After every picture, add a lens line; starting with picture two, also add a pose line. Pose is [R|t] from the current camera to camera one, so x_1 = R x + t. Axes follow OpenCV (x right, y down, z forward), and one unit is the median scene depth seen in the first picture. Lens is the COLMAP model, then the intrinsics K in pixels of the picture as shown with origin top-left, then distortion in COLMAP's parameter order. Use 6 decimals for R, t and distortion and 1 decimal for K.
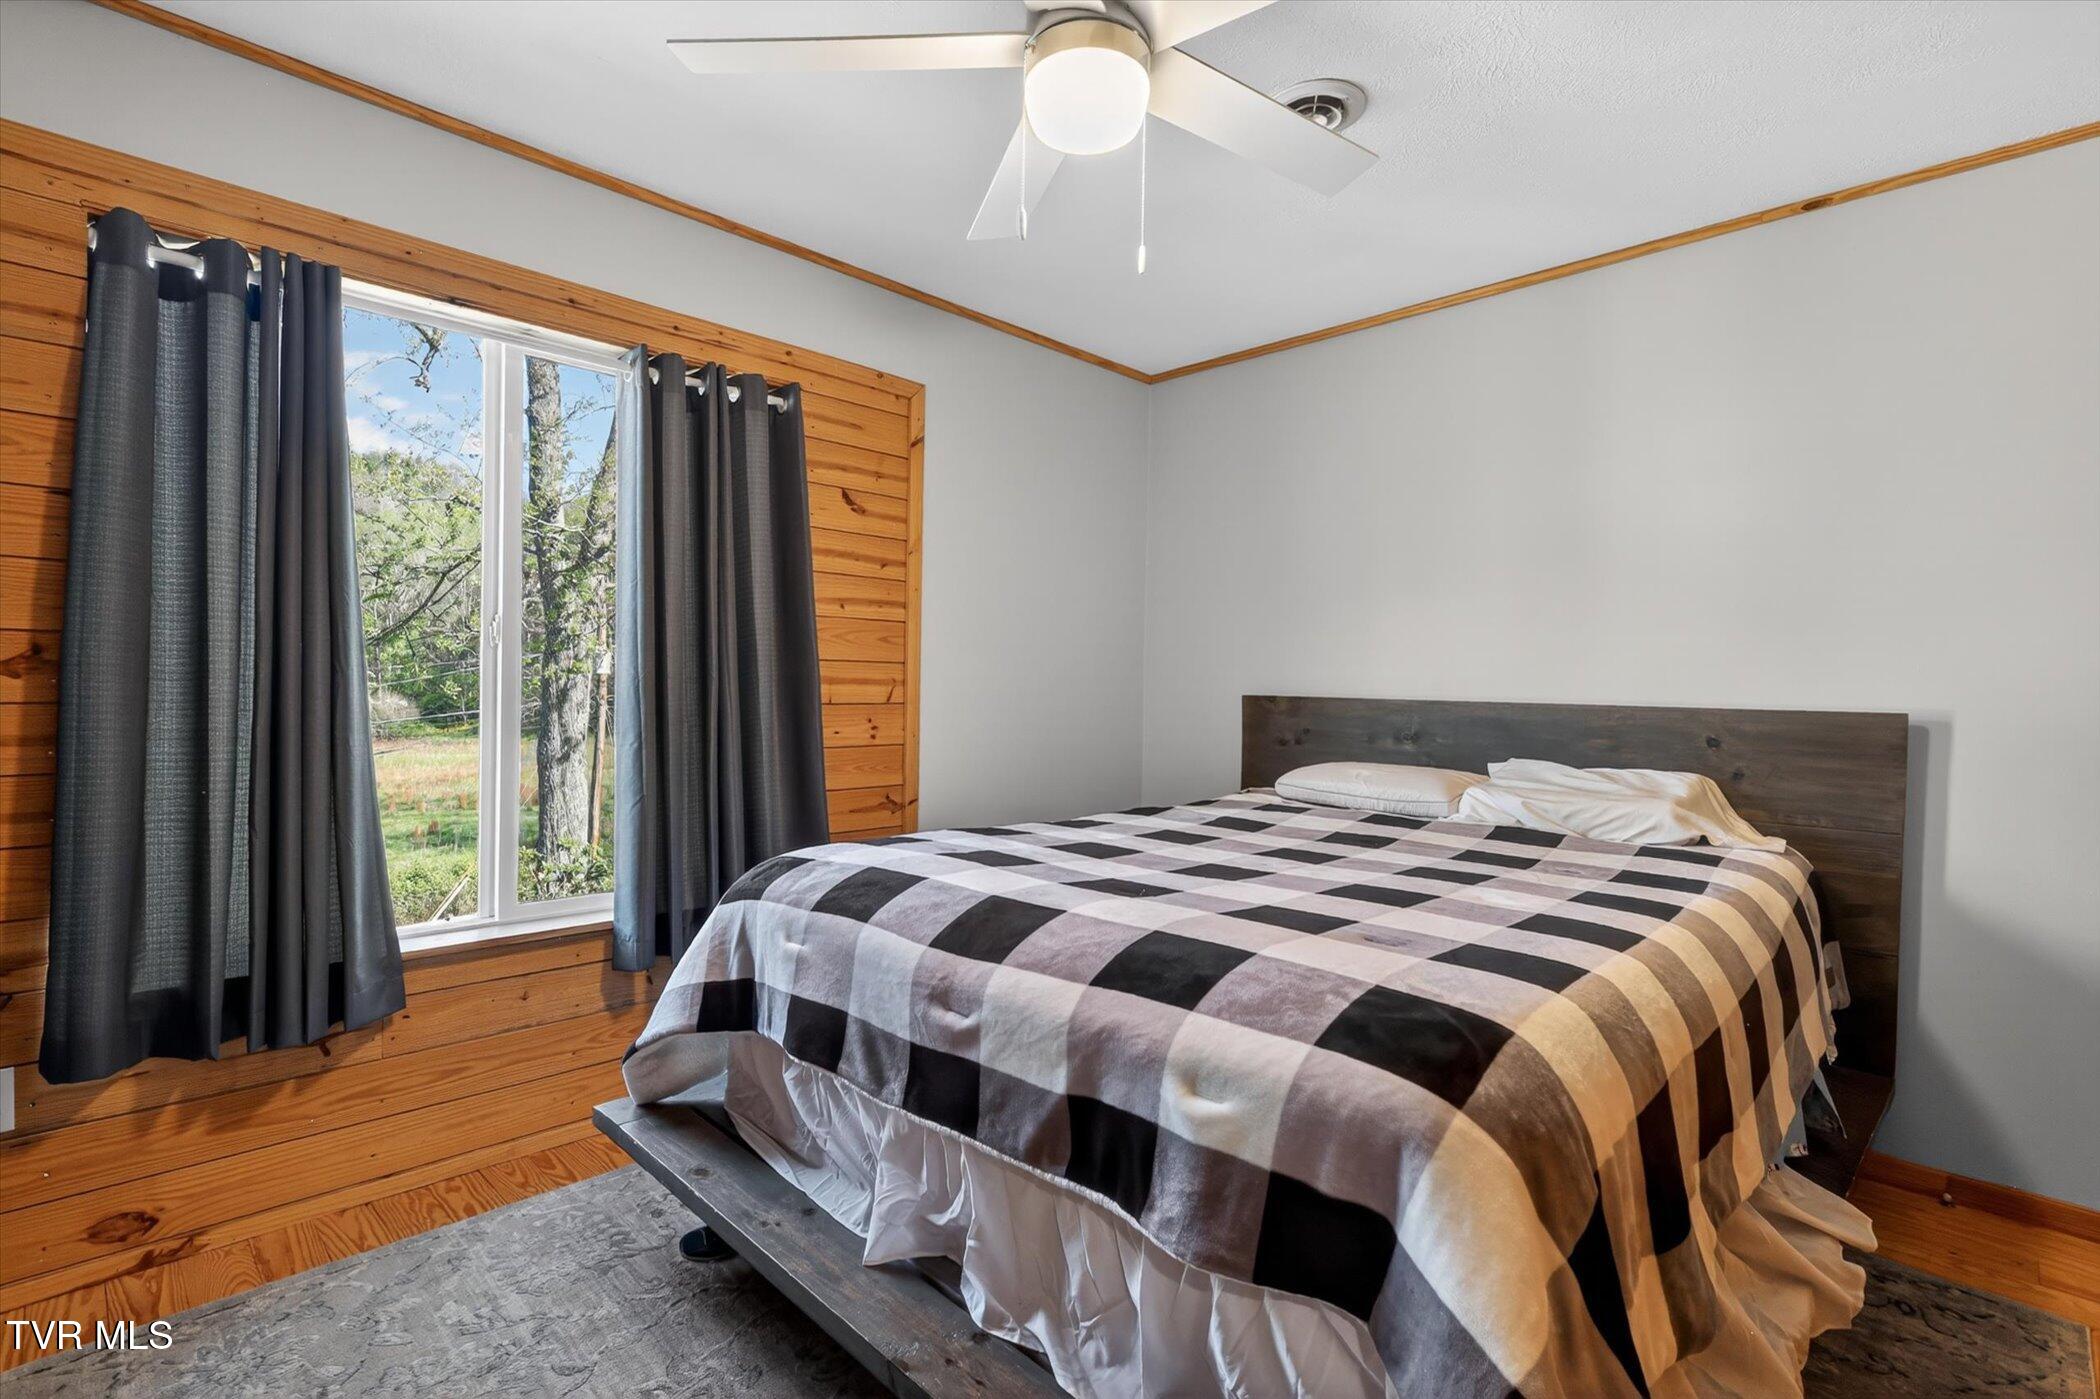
lens RADIAL K [[956.7, 0, 1040.6], [0, 956.7, 691.7], [0, 0, 1]] dist [0.001664, 0.000109]
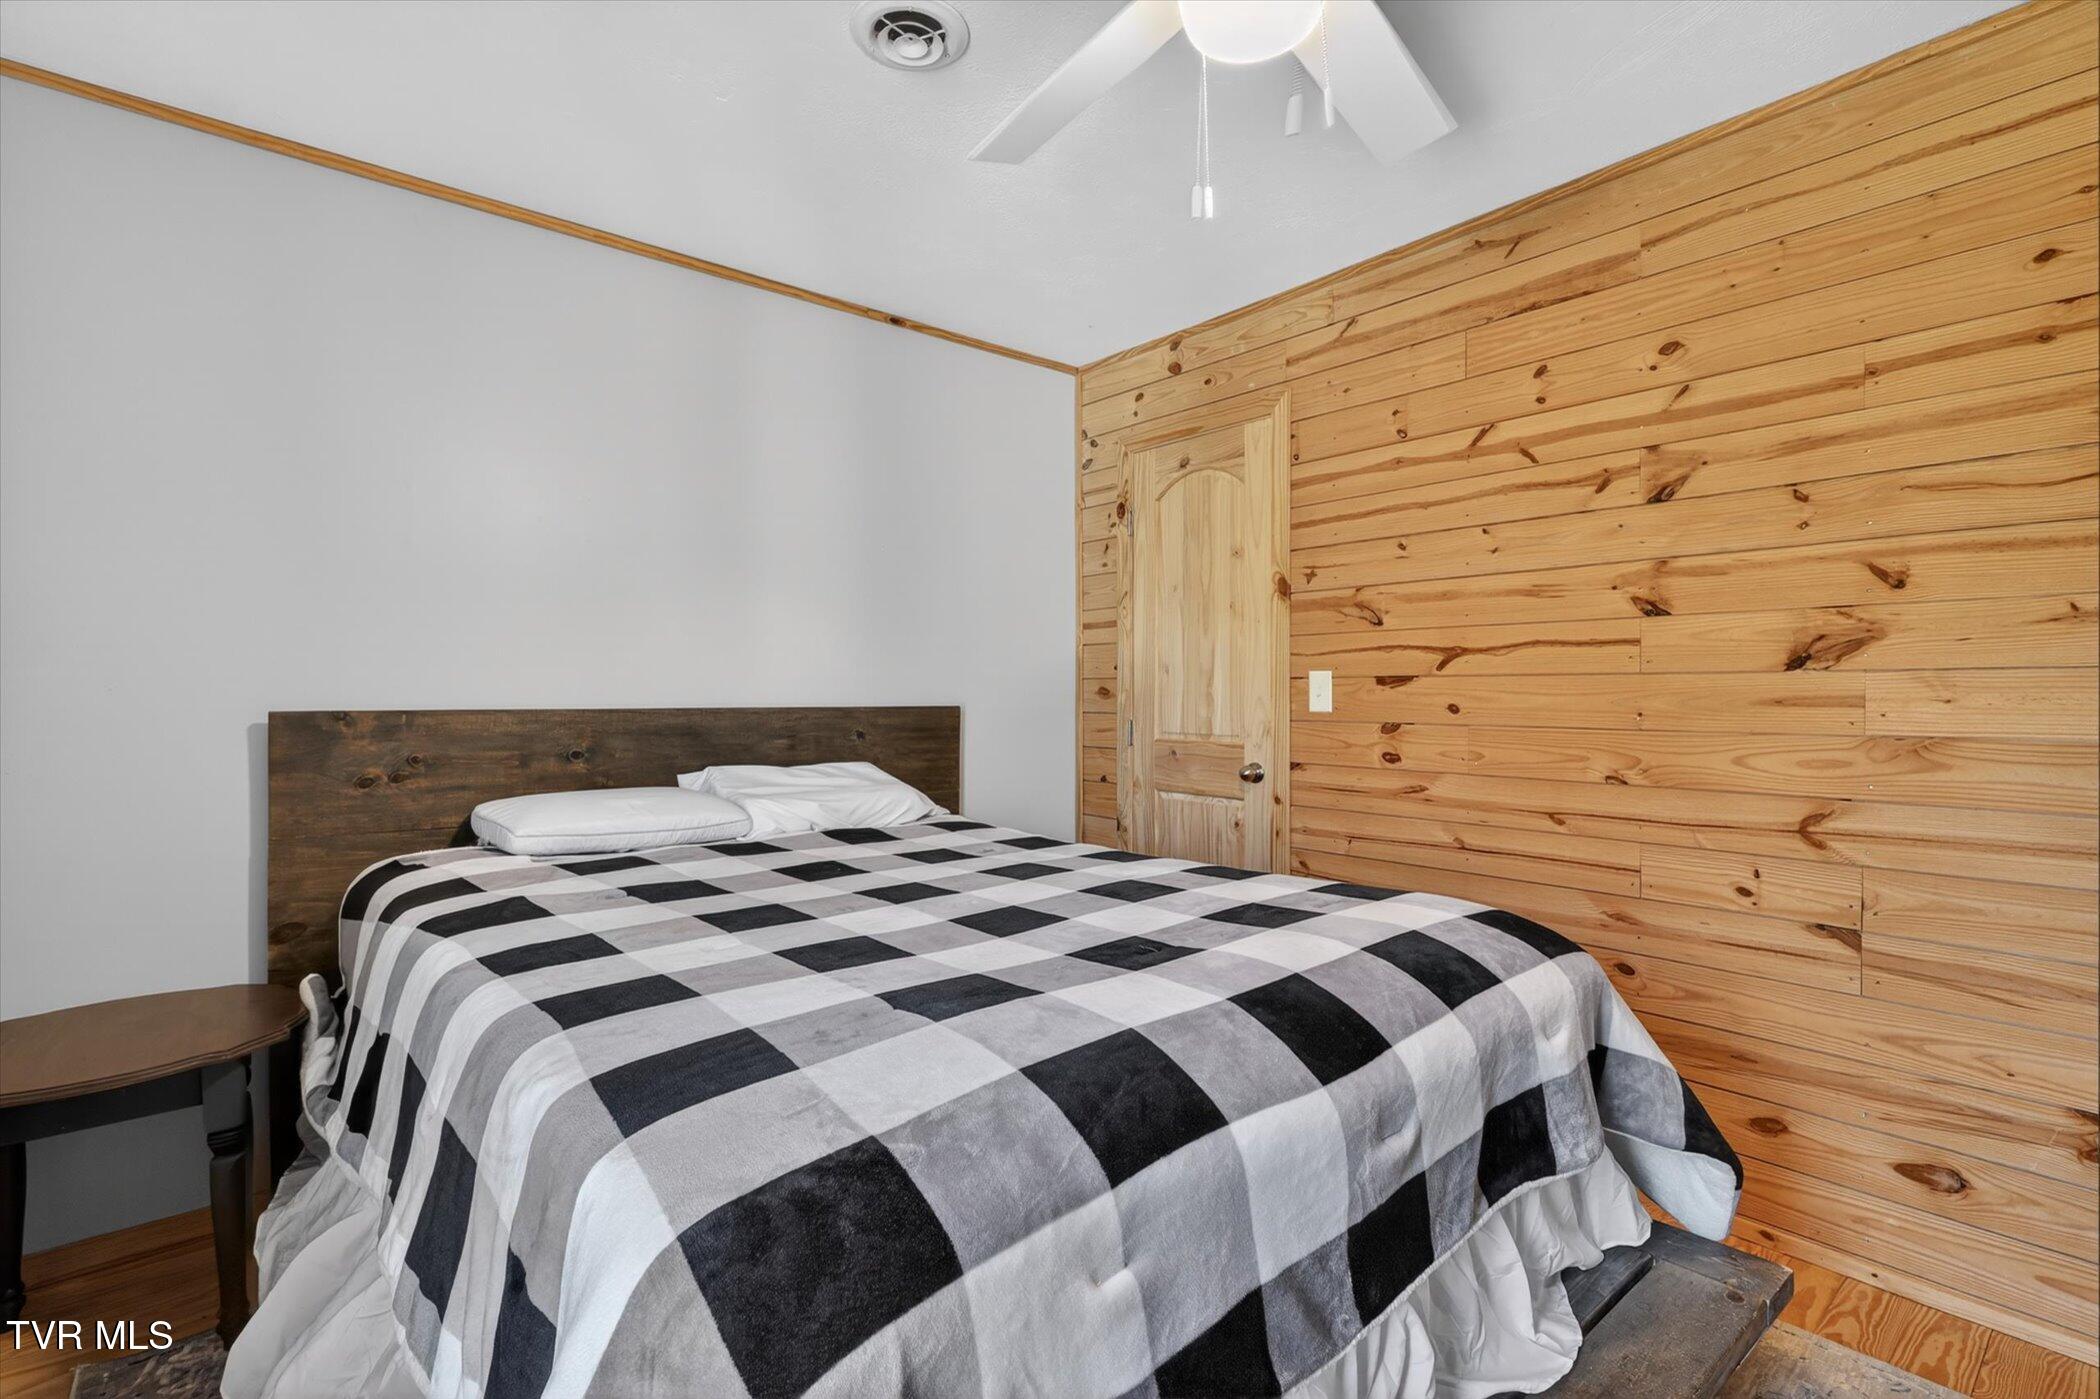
lens RADIAL K [[956.7, 0, 1040.8], [0, 956.7, 693.5], [0, 0, 1]] dist [0.001664, 0.000109]
pose [[0.101240, -0.018479, 0.994690, -0.438198], [0.011934, 0.999778, 0.017358, -0.015936], [-0.994790, 0.010113, 0.101439, 0.605635]]
